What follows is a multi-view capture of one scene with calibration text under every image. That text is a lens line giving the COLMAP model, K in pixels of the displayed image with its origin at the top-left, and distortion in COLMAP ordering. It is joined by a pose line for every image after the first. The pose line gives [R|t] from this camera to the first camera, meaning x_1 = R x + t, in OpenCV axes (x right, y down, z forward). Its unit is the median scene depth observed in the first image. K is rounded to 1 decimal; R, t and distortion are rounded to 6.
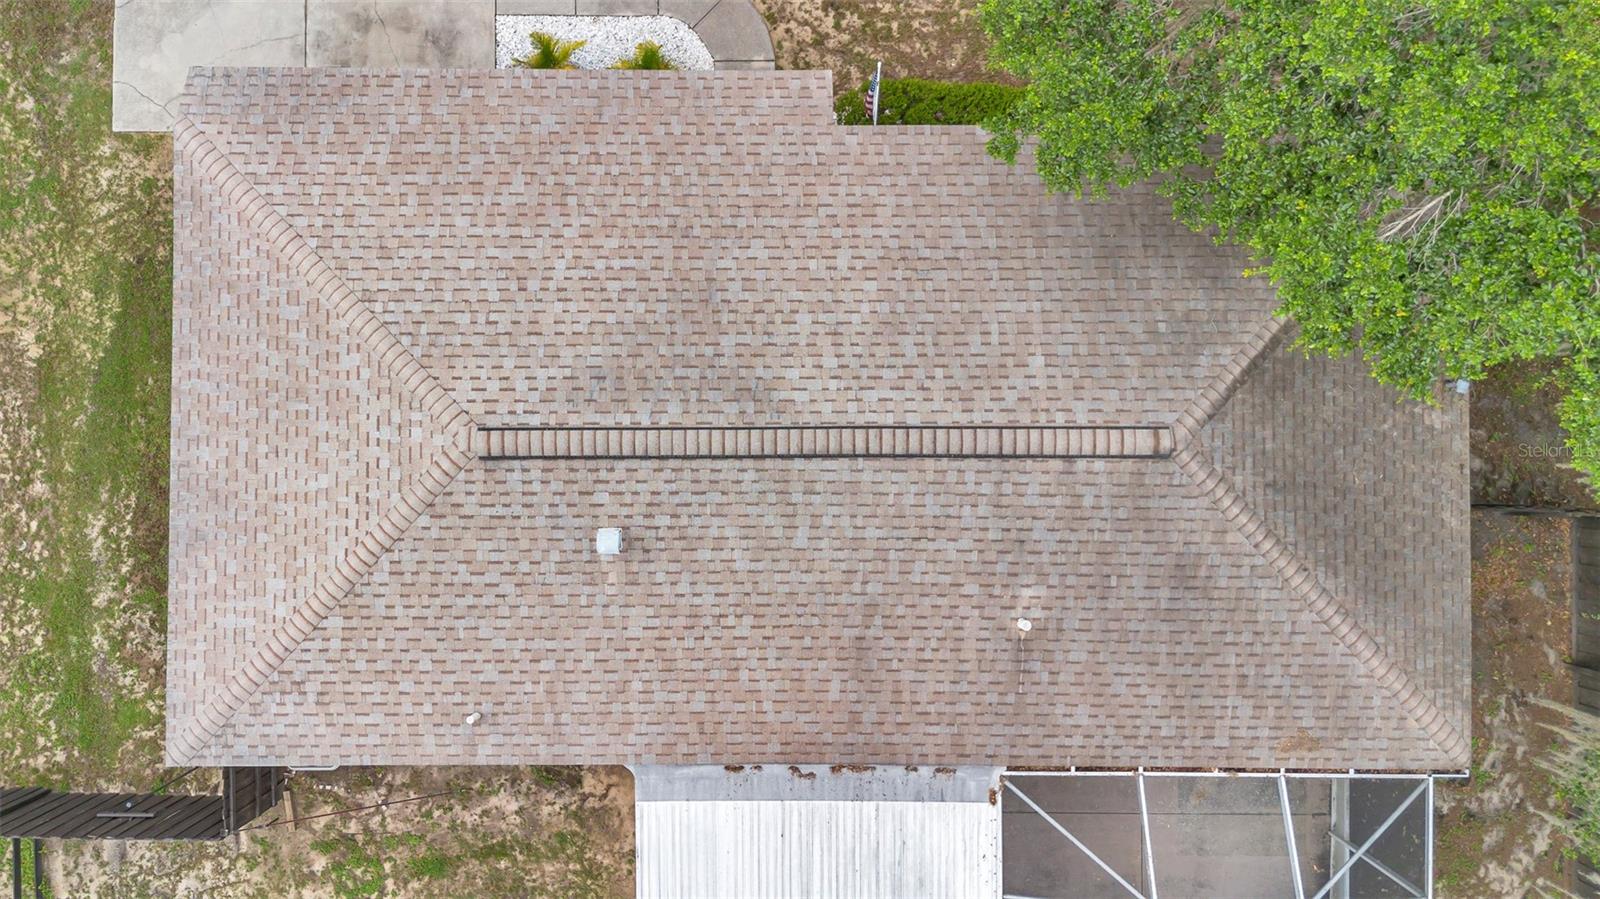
lens RADIAL K [[1113.6, 0, 795.2], [0, 1113.6, 447.4], [0, 0, 1]] dist [0.083019, -0.081872]
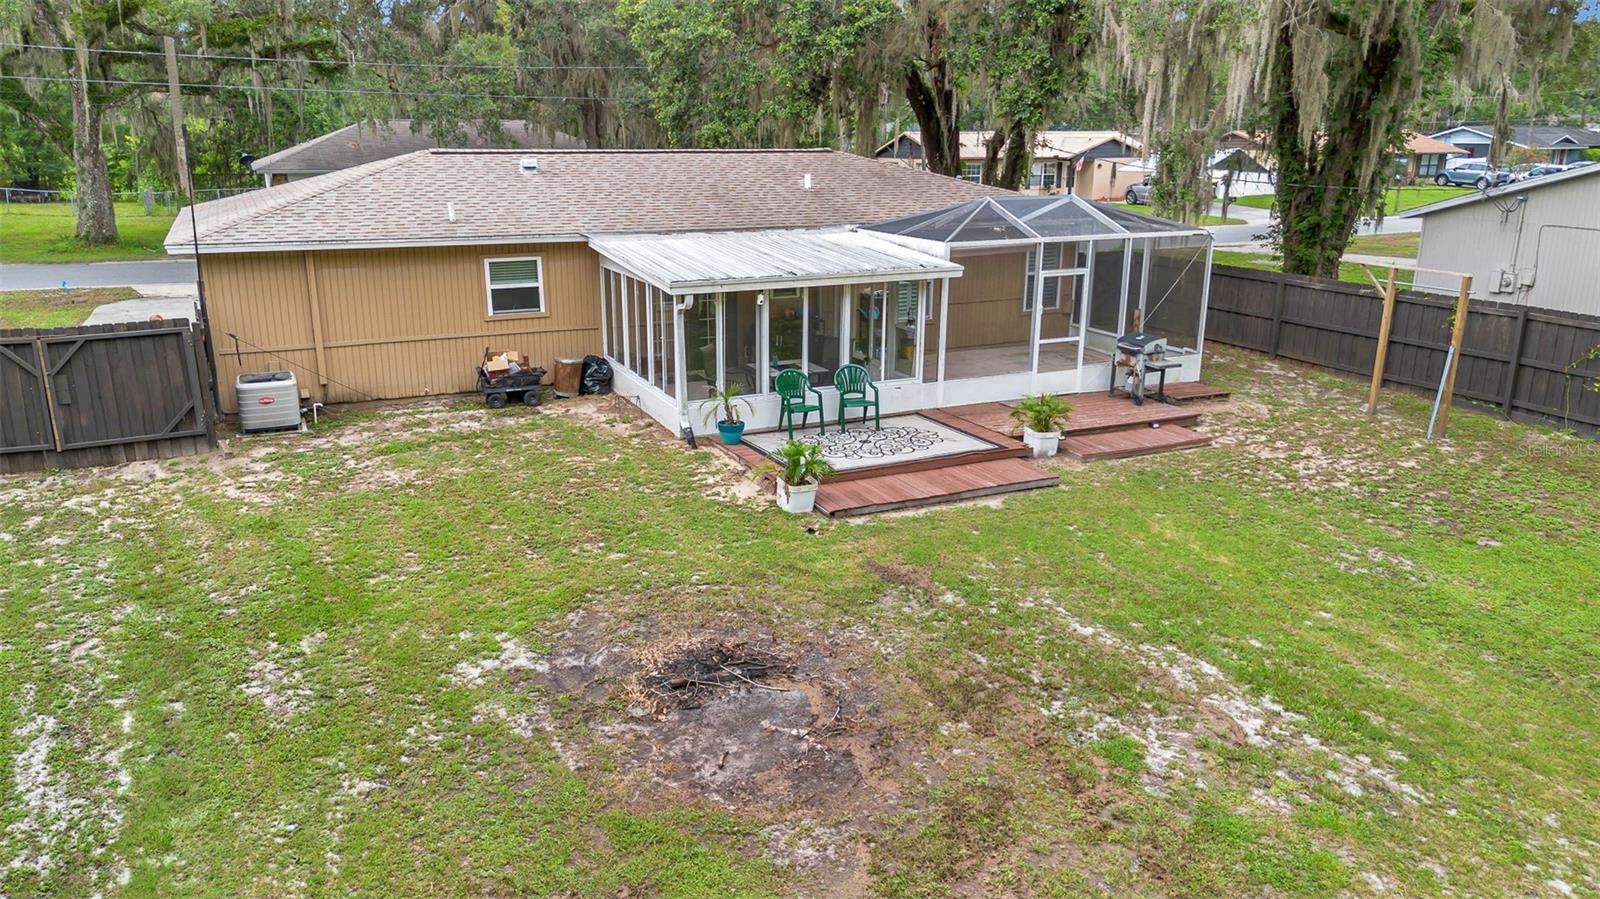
lens RADIAL K [[1133.8, 0, 794.0], [0, 1133.8, 445.1], [0, 0, 1]] dist [0.071952, -0.073358]
pose [[0.900801, -0.115411, 0.418615, -0.504955], [0.434193, 0.252394, -0.864739, 1.569800], [-0.005856, 0.960717, 0.277467, 0.890303]]
